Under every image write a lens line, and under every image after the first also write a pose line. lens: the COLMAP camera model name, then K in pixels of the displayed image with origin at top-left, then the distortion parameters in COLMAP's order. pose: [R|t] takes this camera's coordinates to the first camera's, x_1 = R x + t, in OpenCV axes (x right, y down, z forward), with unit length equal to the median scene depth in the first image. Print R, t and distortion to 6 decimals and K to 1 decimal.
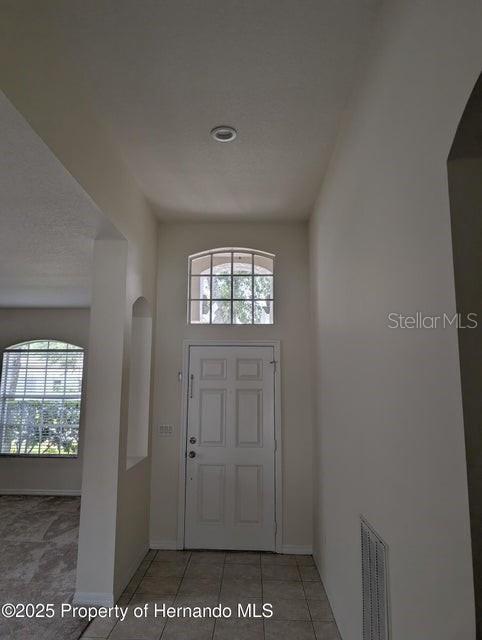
lens RADIAL K [[451.2, 0, 241.3], [0, 451.2, 314.9], [0, 0, 1]] dist [-0.035024, -0.009950]
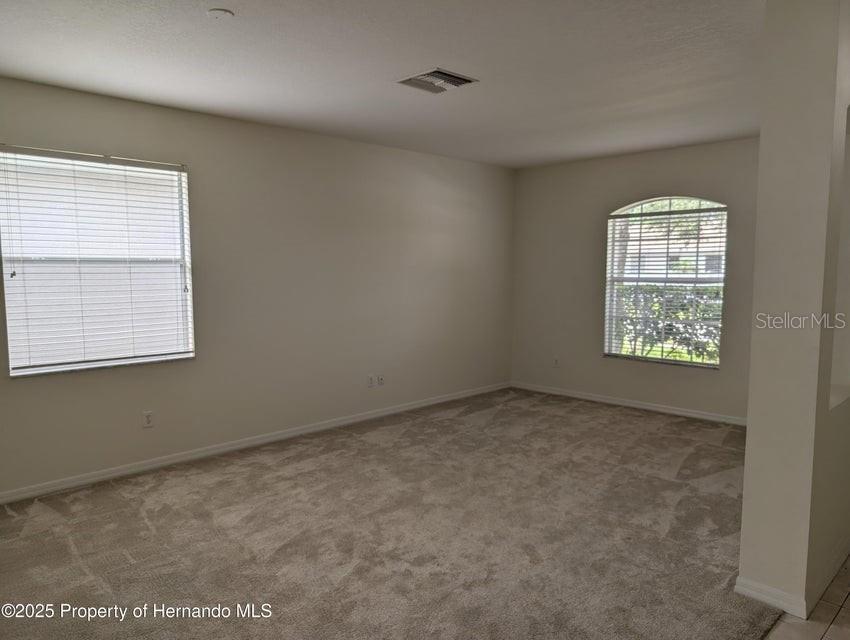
lens RADIAL K [[599.2, 0, 426.4], [0, 599.2, 317.9], [0, 0, 1]] dist [-0.035024, -0.009950]
pose [[0.724575, 0.050403, -0.687350, -0.076545], [0.122847, 0.971906, 0.200769, 0.008960], [0.678159, -0.229911, 0.698027, 0.091885]]
